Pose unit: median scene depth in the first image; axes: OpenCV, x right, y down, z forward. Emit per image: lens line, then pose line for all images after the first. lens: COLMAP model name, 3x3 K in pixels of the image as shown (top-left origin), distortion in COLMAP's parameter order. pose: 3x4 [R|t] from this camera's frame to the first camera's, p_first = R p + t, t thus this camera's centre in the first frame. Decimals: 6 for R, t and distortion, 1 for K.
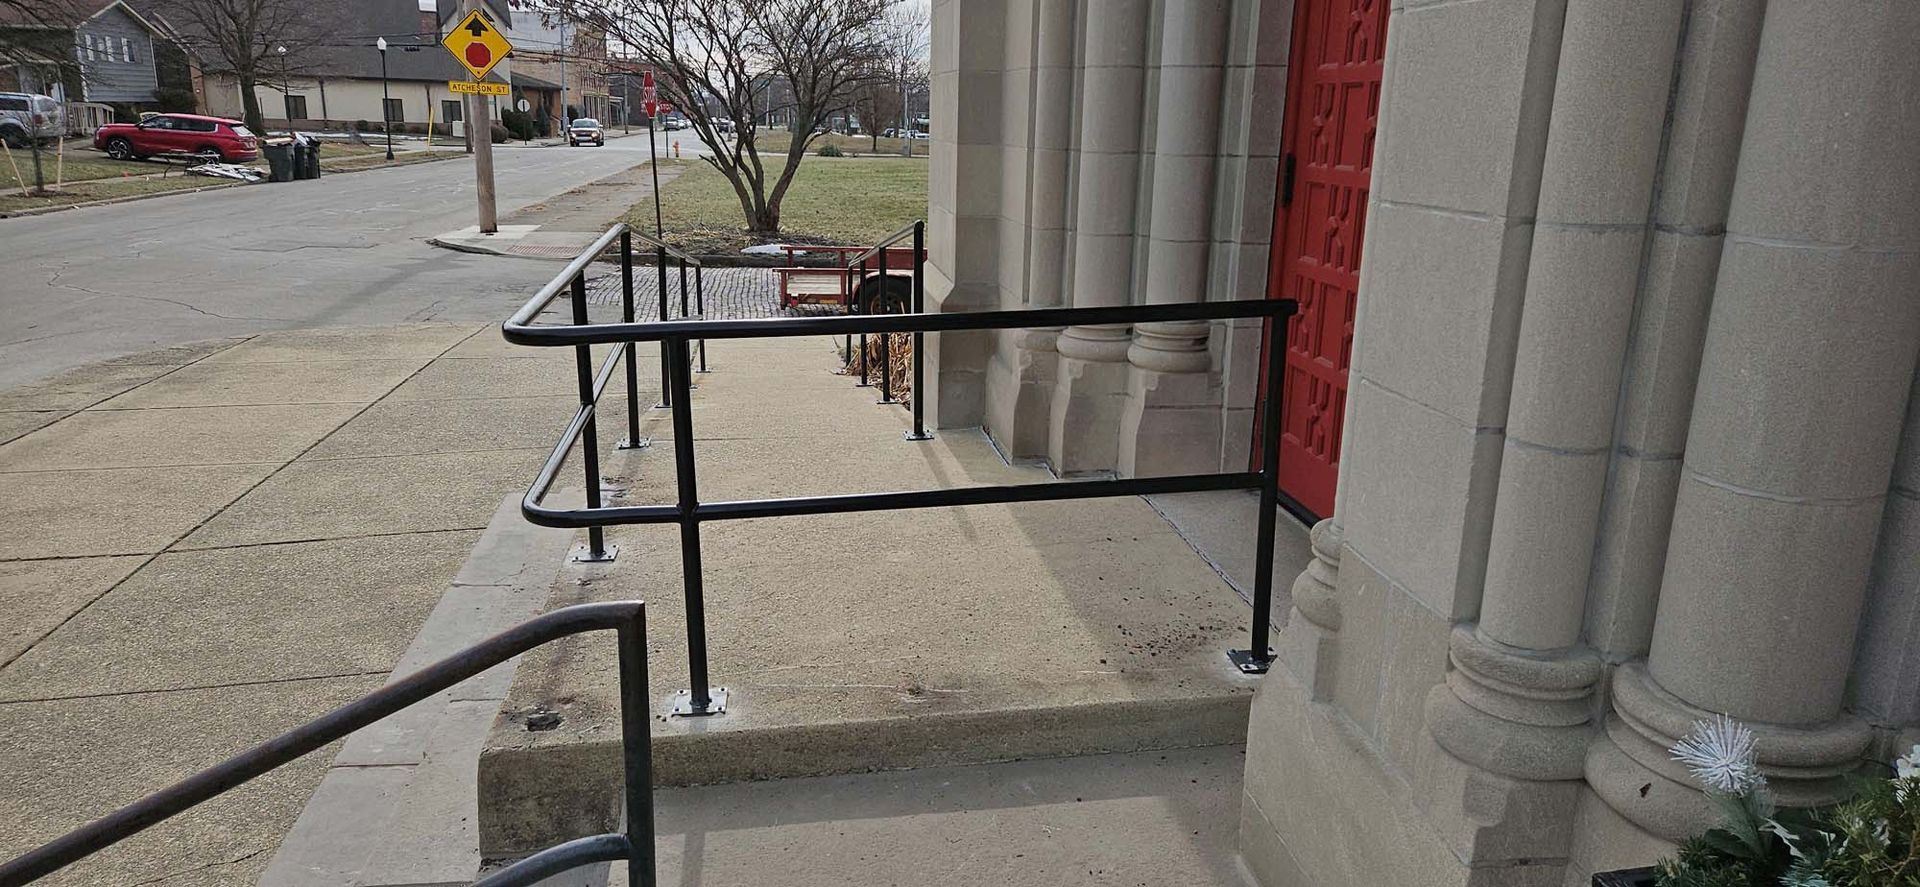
lens RADIAL K [[1279.7, 0, 928.2], [0, 1279.7, 442.4], [0, 0, 1]] dist [0.100928, -0.101580]
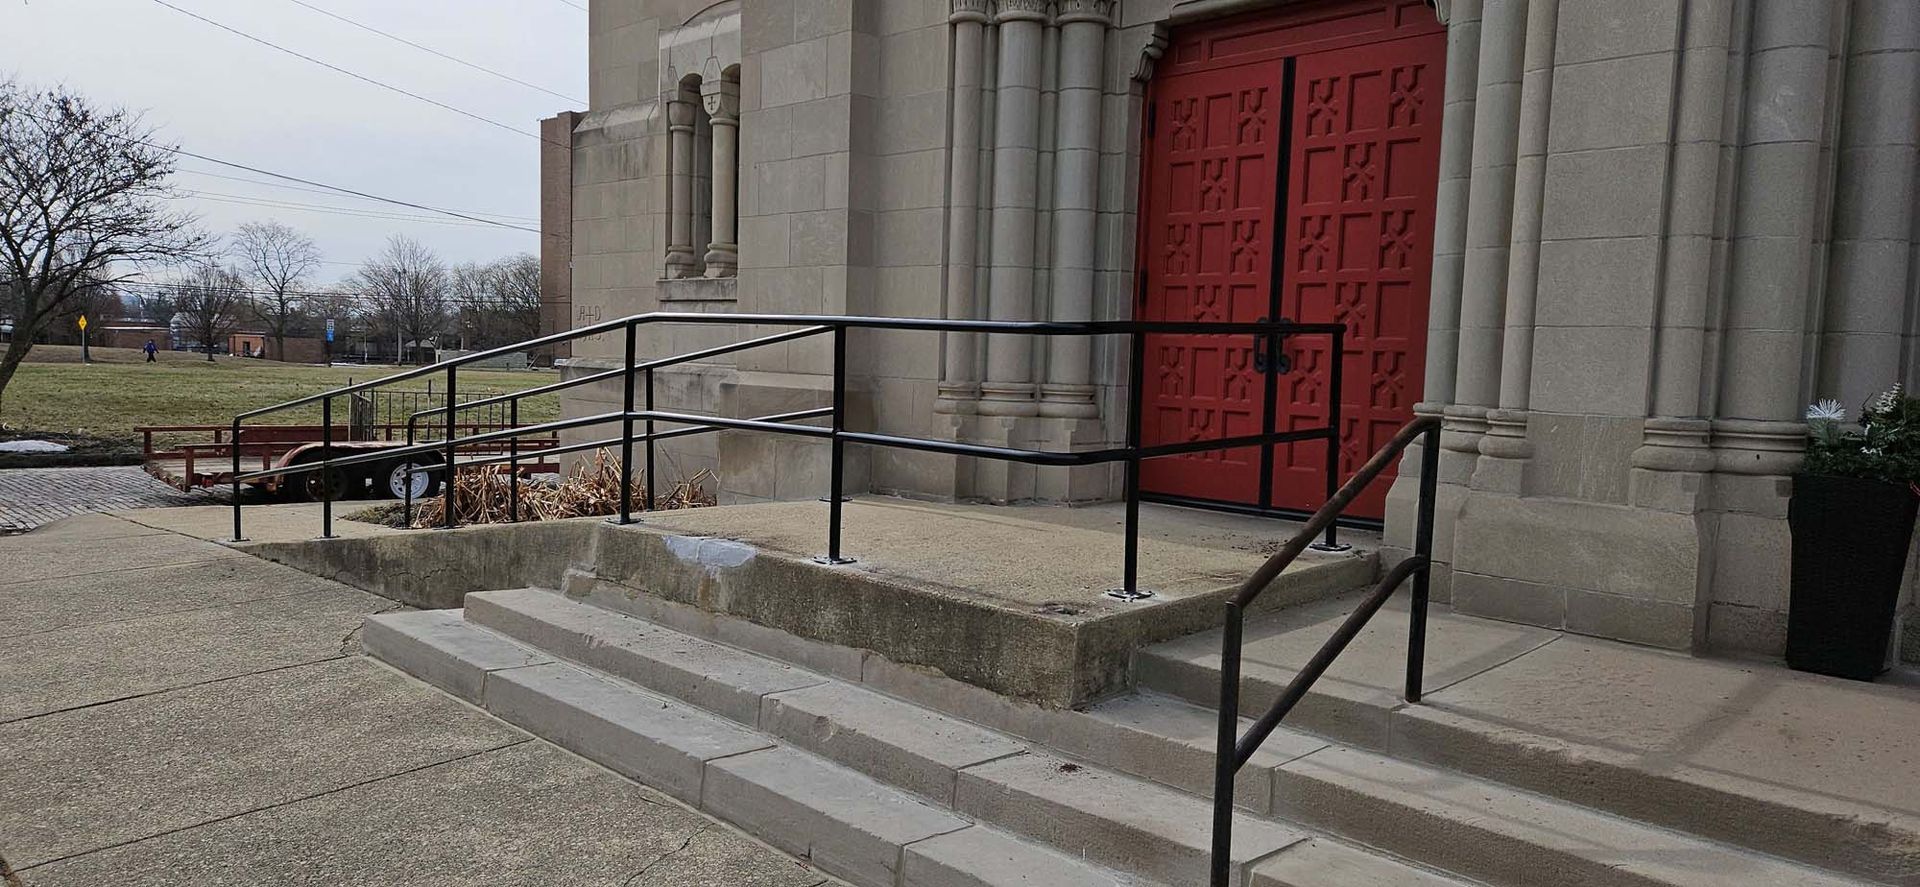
lens RADIAL K [[1279.7, 0, 928.2], [0, 1279.7, 442.4], [0, 0, 1]] dist [0.100928, -0.101580]
pose [[0.799380, -0.036973, 0.599688, -0.765055], [0.133951, 0.983950, -0.117892, 0.111452], [-0.585704, 0.174569, 0.791502, -0.015775]]
